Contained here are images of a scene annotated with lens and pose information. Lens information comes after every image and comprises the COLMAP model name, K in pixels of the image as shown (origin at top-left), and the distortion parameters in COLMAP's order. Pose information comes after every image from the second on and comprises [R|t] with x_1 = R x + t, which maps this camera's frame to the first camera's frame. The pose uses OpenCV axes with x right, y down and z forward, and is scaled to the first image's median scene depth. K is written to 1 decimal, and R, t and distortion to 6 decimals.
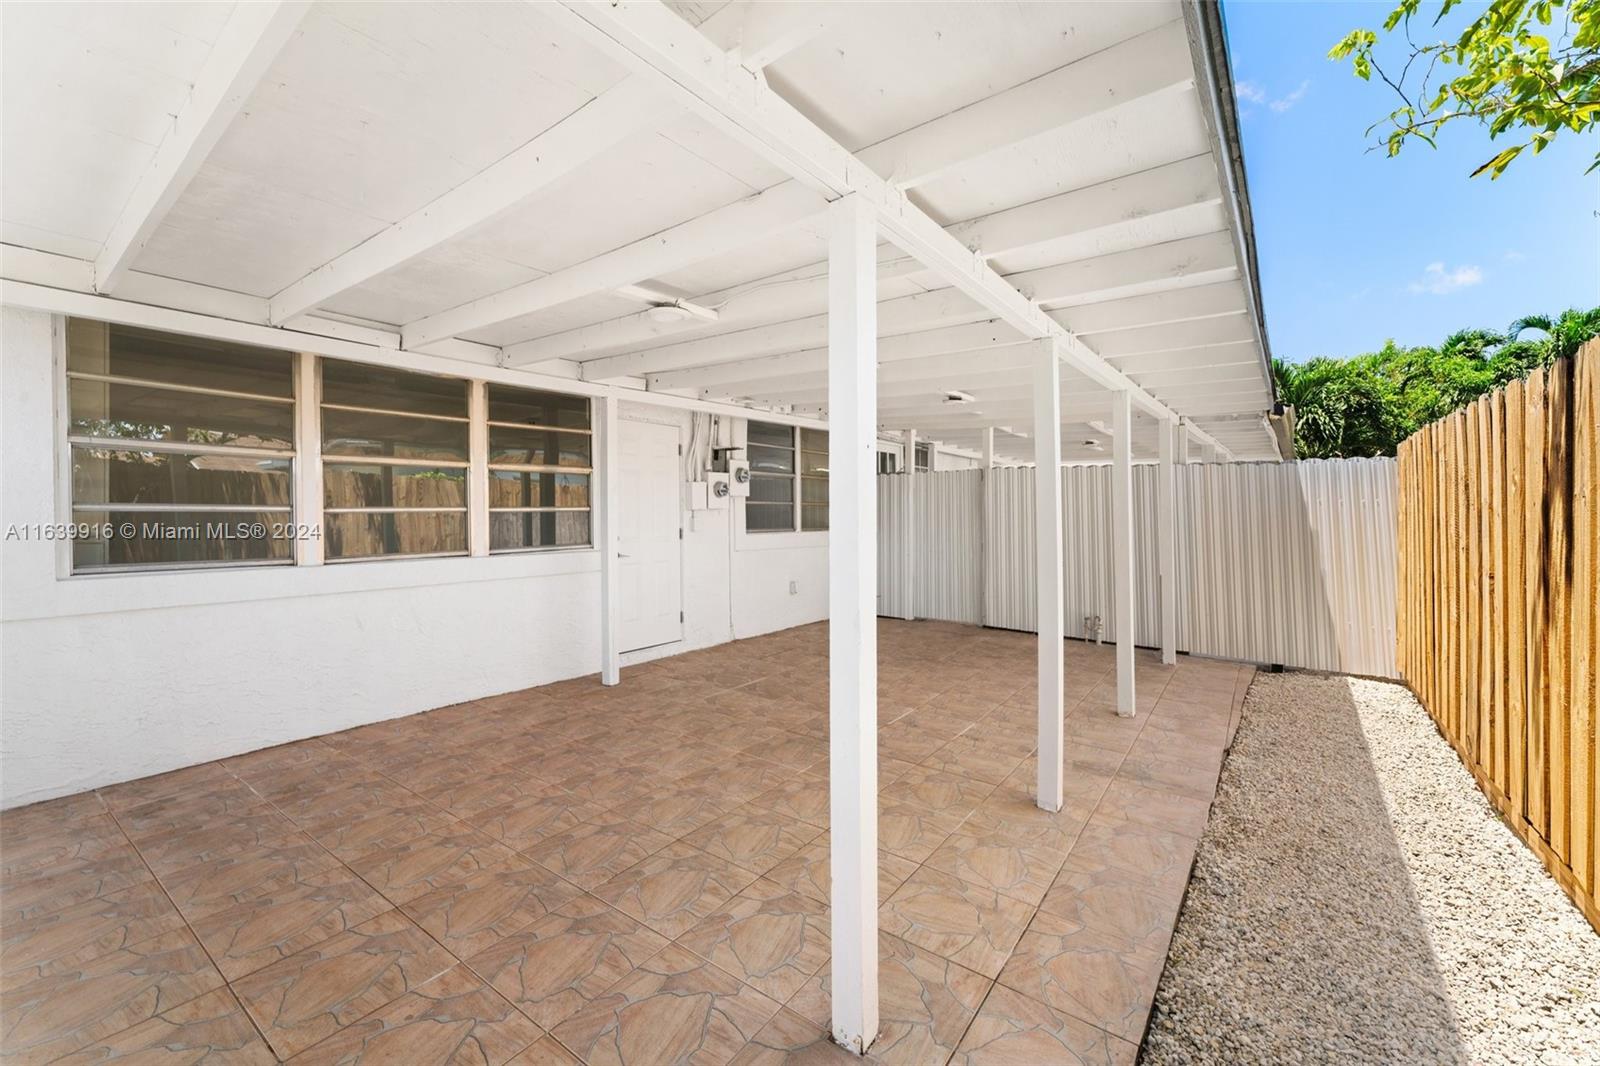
lens RADIAL K [[645.4, 0, 800.0], [0, 645.4, 533.0], [0, 0, 1]] dist [0.000743, -0.000043]
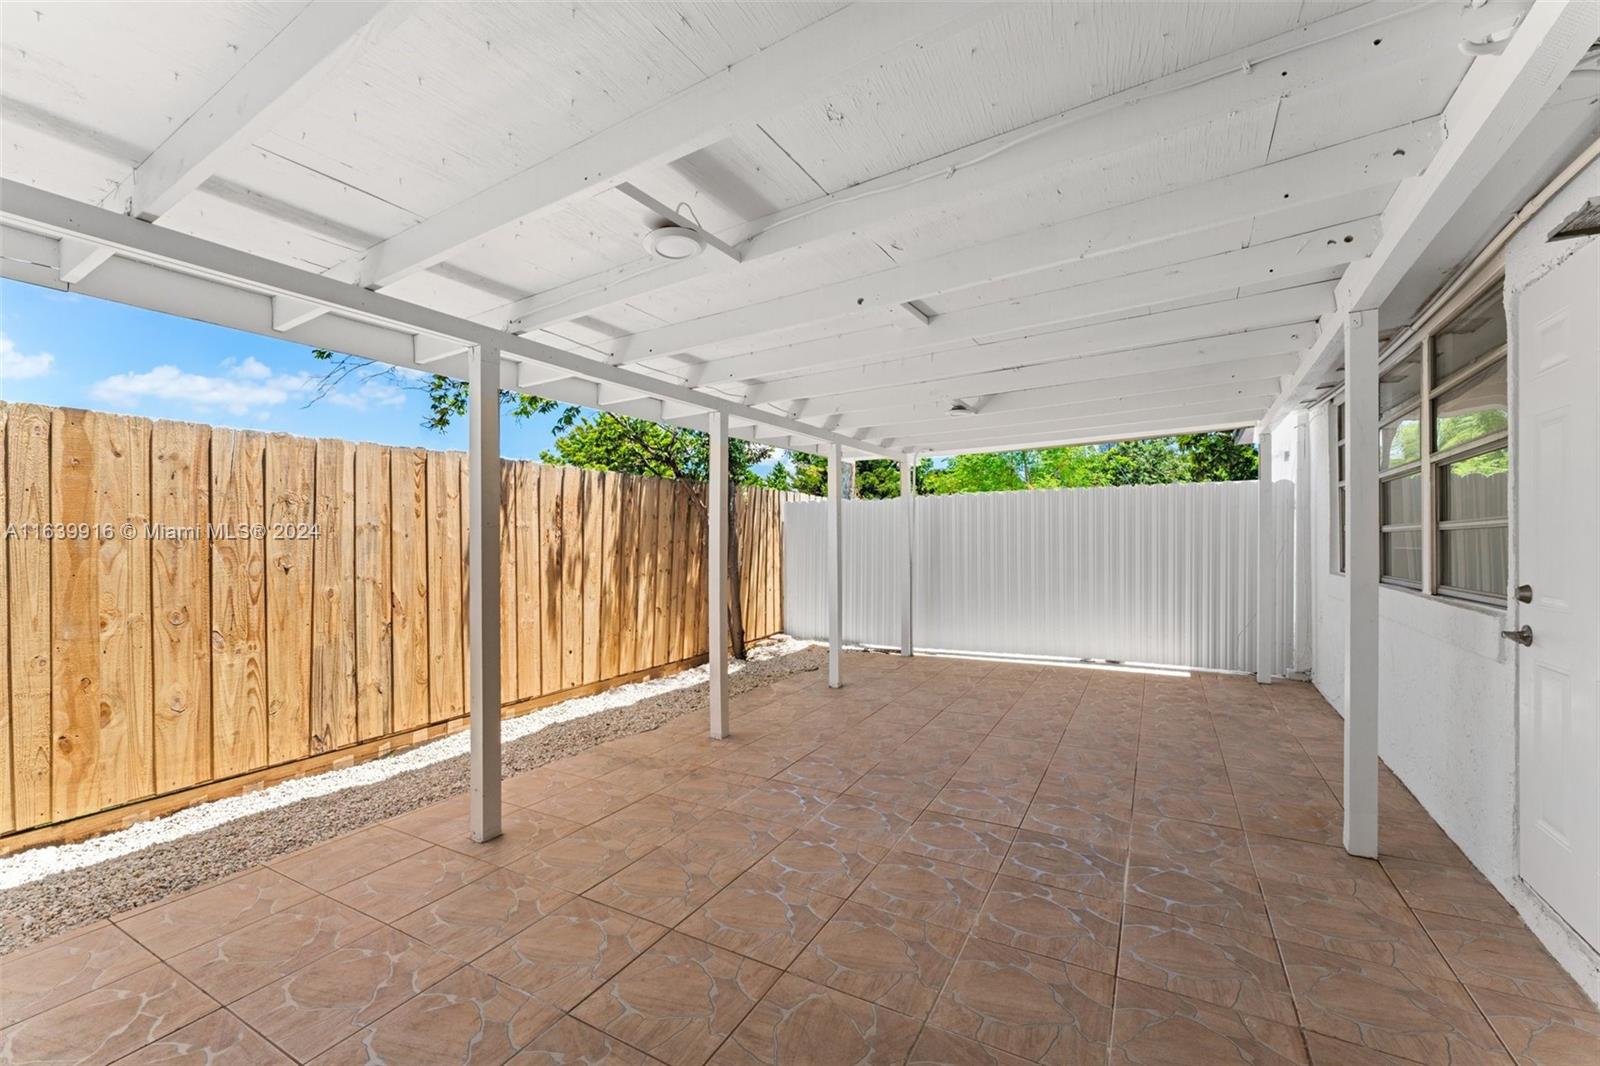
lens RADIAL K [[645.4, 0, 800.0], [0, 645.4, 533.0], [0, 0, 1]] dist [0.000743, -0.000043]
pose [[-0.993441, 0.003631, -0.114292, 0.305096], [0.000627, 0.999654, 0.026307, -0.058167], [0.114348, 0.026063, -0.993099, 1.995352]]
